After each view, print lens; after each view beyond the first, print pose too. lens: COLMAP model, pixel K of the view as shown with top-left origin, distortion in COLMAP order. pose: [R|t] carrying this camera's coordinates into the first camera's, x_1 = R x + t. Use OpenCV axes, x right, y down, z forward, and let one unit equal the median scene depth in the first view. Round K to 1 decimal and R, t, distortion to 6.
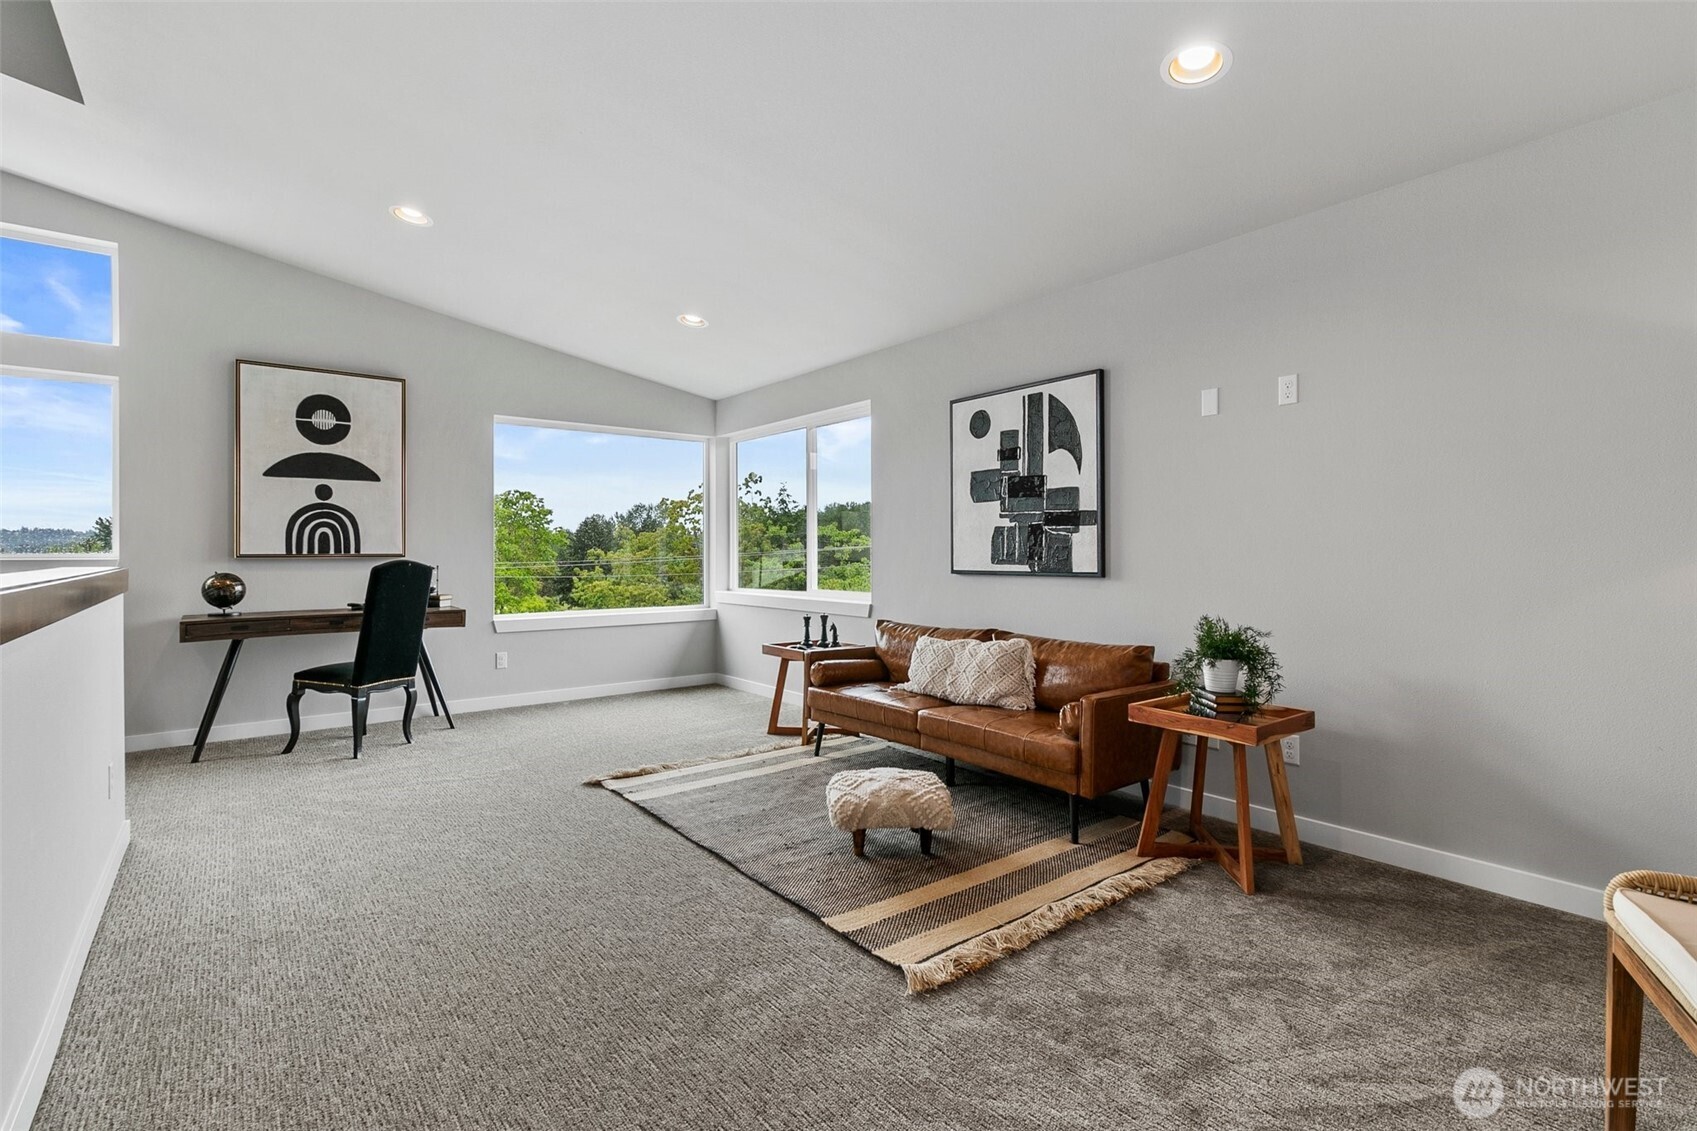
lens RADIAL K [[791.2, 0, 848.0], [0, 791.2, 535.5], [0, 0, 1]] dist [0.002768, 0.000126]
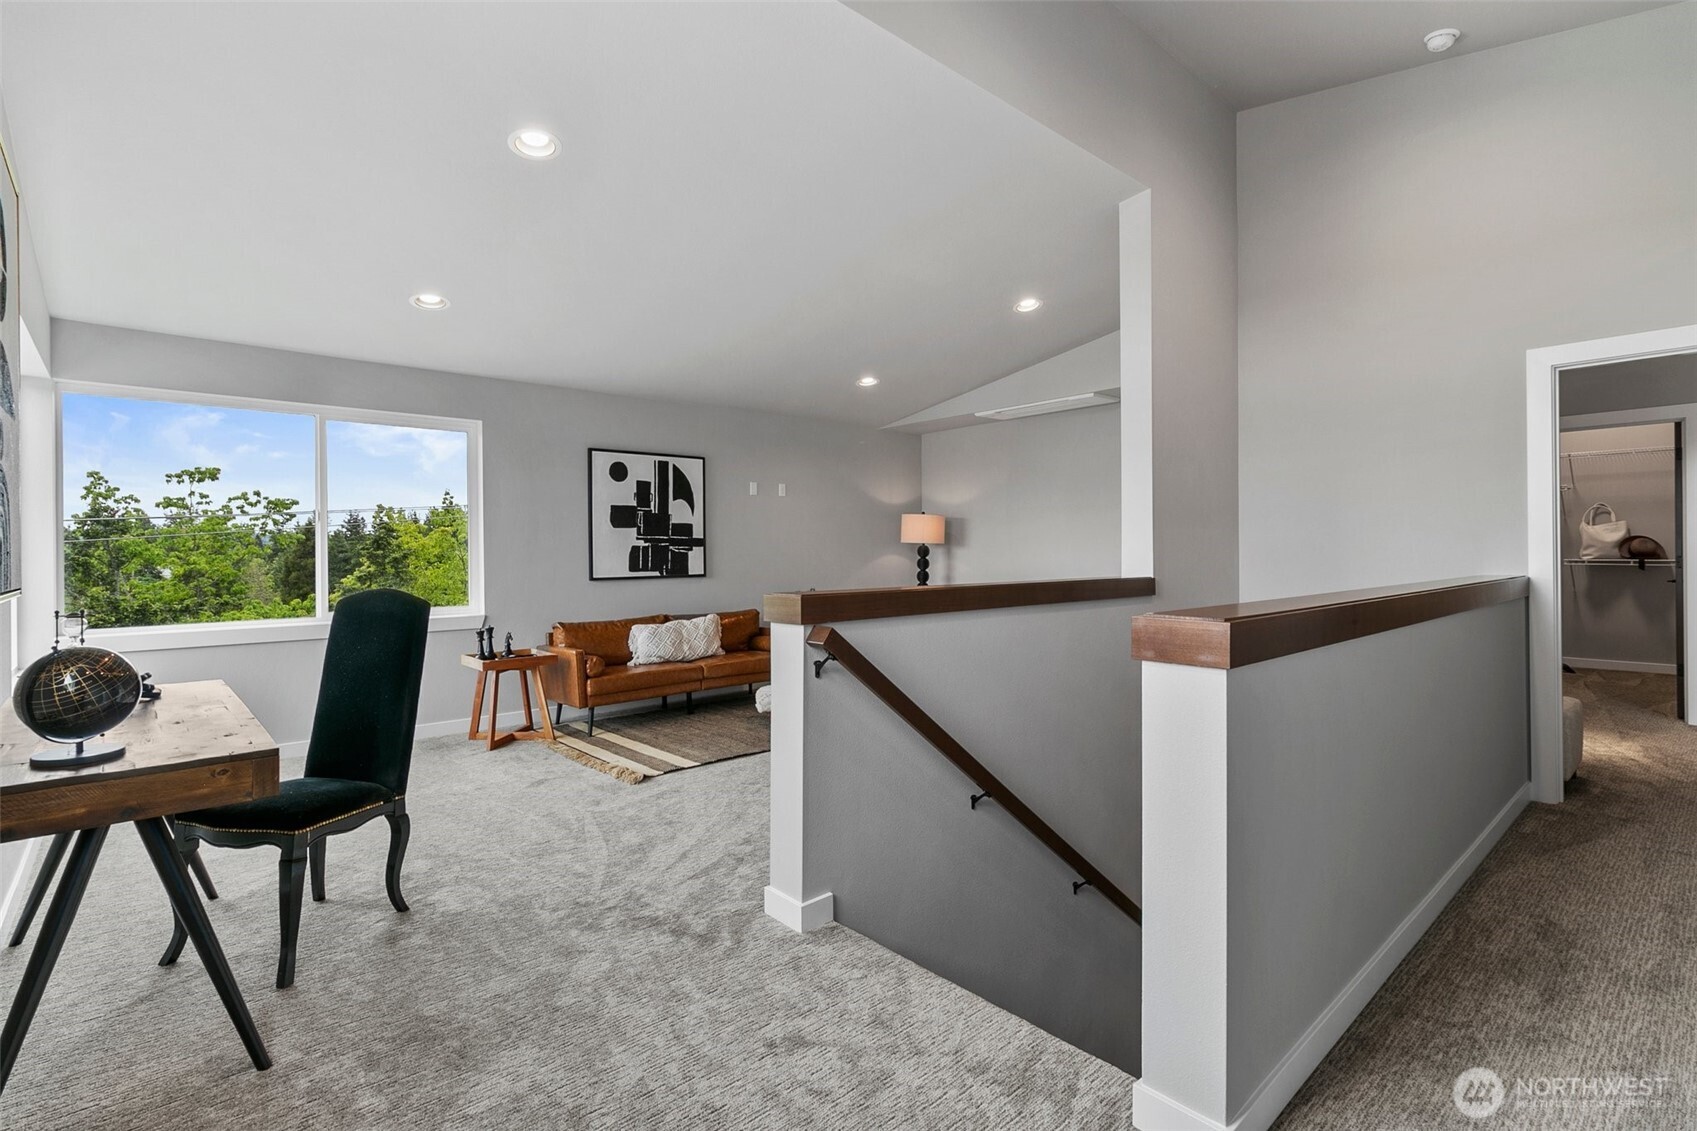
lens RADIAL K [[791.2, 0, 848.0], [0, 791.2, 535.5], [0, 0, 1]] dist [0.002768, 0.000126]
pose [[-0.068797, 0.021170, 0.997406, -1.316514], [-0.011722, 0.999689, -0.022027, -0.003081], [-0.997562, -0.013207, -0.068527, 0.730850]]
